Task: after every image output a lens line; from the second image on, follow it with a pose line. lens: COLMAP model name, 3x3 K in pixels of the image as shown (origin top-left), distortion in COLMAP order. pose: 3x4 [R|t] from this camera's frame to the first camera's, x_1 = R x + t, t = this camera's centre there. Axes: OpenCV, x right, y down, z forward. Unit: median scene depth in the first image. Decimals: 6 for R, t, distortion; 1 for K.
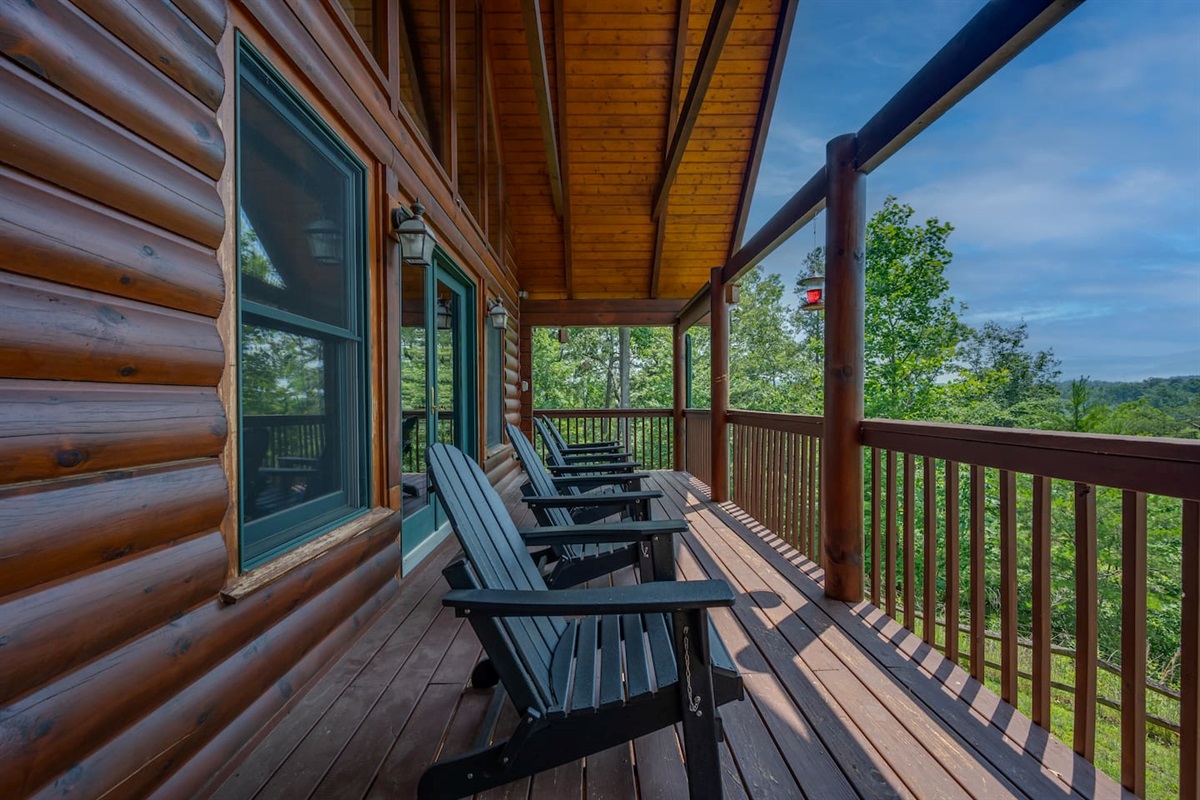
lens RADIAL K [[472.0, 0, 602.9], [0, 472.0, 405.2], [0, 0, 1]] dist [-0.001472, -0.000786]
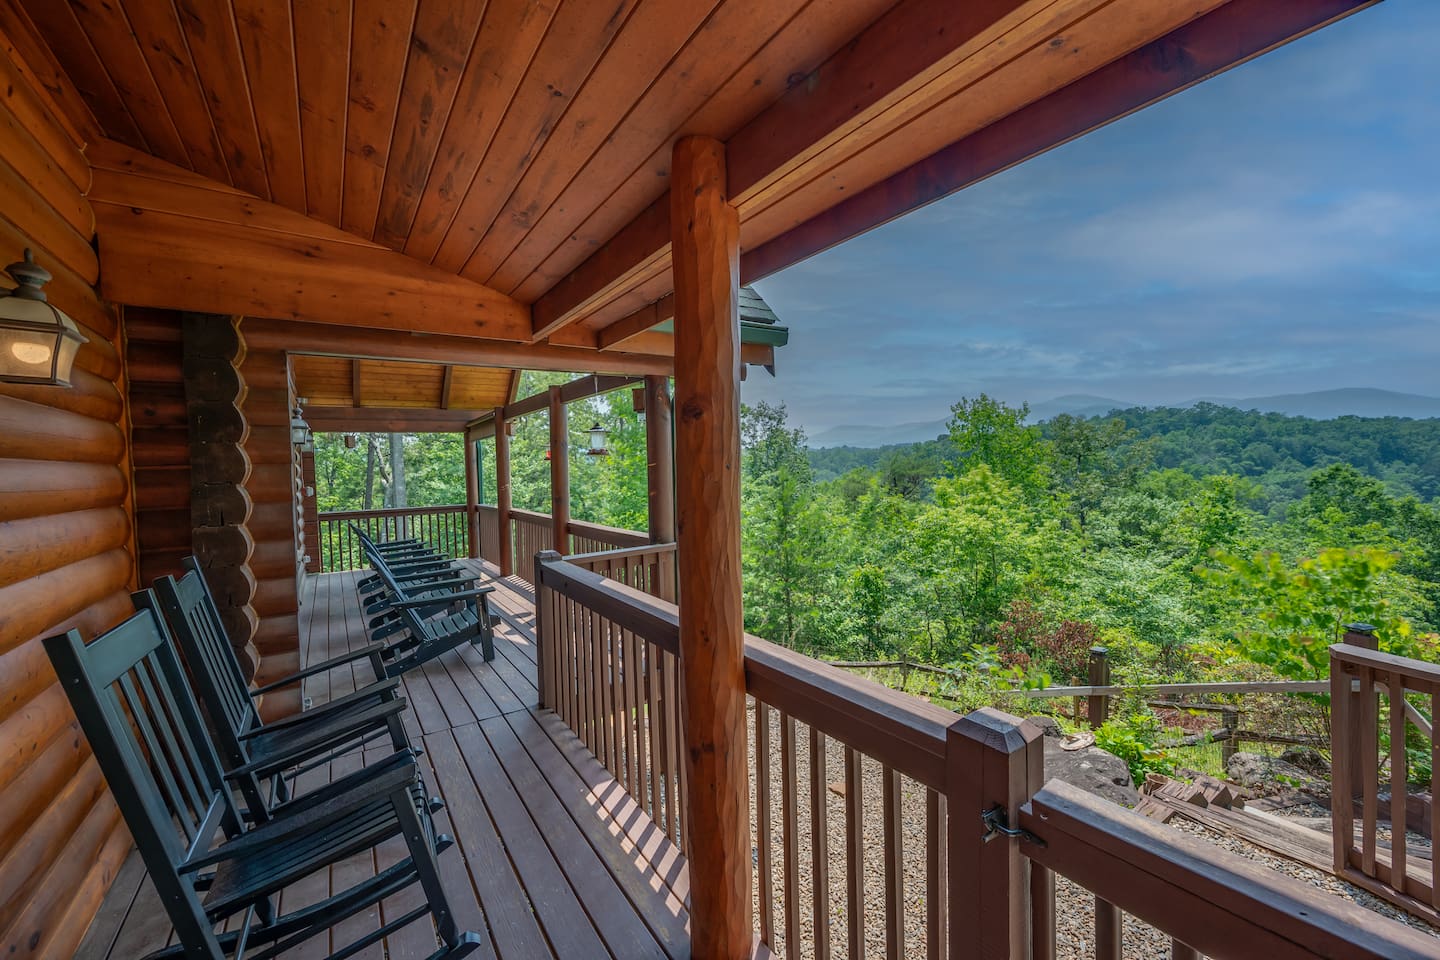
lens RADIAL K [[566.4, 0, 725.1], [0, 566.4, 482.7], [0, 0, 1]] dist [-0.001472, -0.000786]
pose [[0.833659, -0.031663, 0.551372, -0.093241], [0.024316, 0.999491, 0.020631, -0.065776], [-0.551745, -0.003792, 0.834004, -0.551643]]
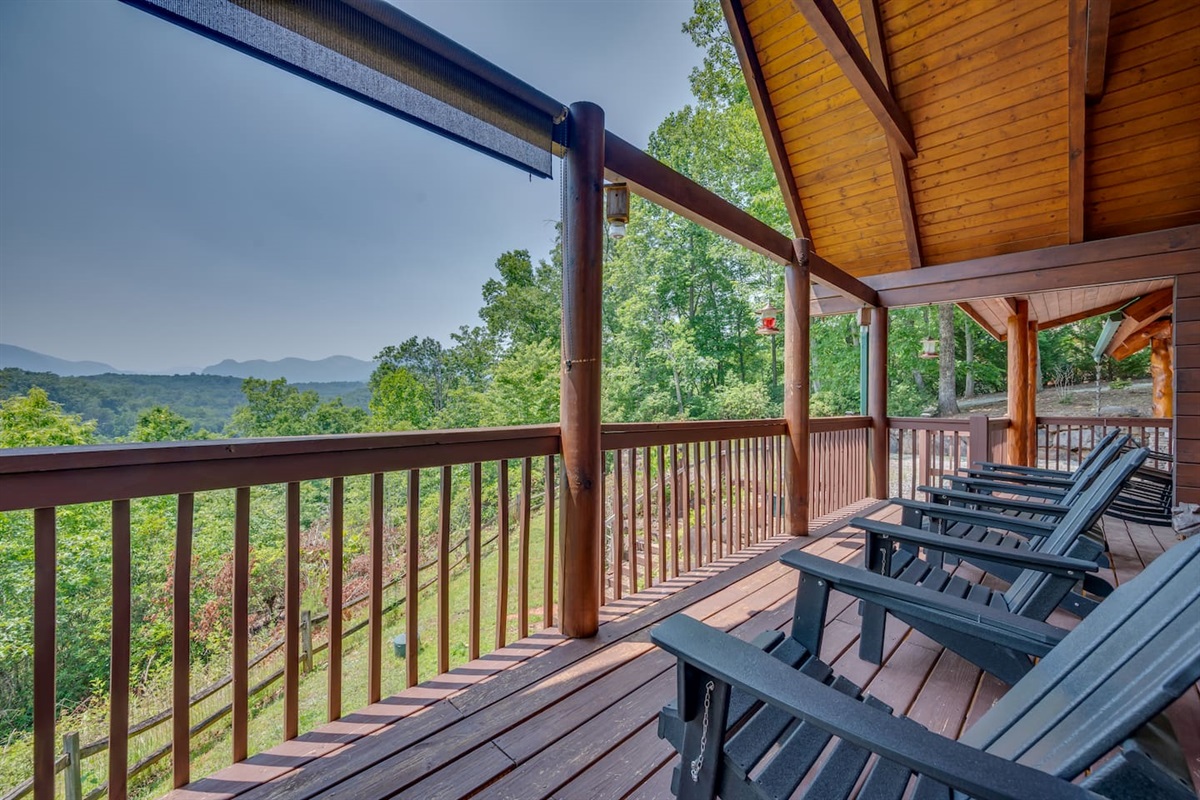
lens RADIAL K [[472.0, 0, 601.5], [0, 472.0, 404.3], [0, 0, 1]] dist [-0.001472, -0.000786]
pose [[-0.688720, -0.000447, 0.725027, -0.066701], [0.003985, 0.999982, 0.004401, -0.025525], [-0.725016, 0.005920, -0.688706, 0.789893]]
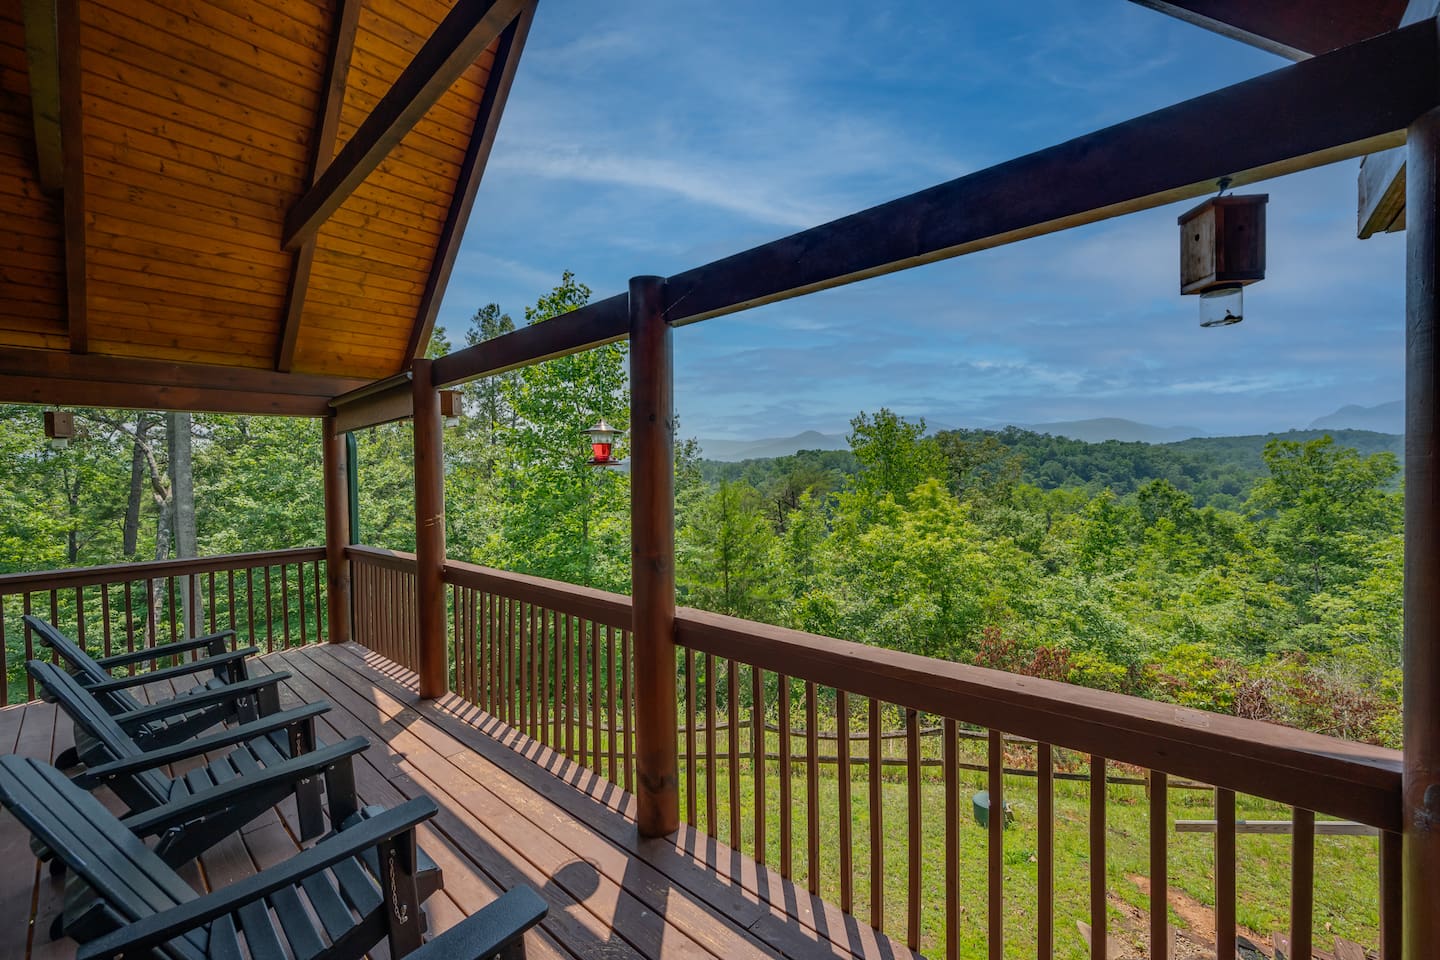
lens RADIAL K [[566.4, 0, 725.3], [0, 566.4, 484.6], [0, 0, 1]] dist [-0.001472, -0.000786]
pose [[0.677380, -0.019064, 0.735386, -0.051645], [0.021164, 0.999755, 0.006423, -0.078407], [-0.735329, 0.011213, 0.677618, 0.088604]]
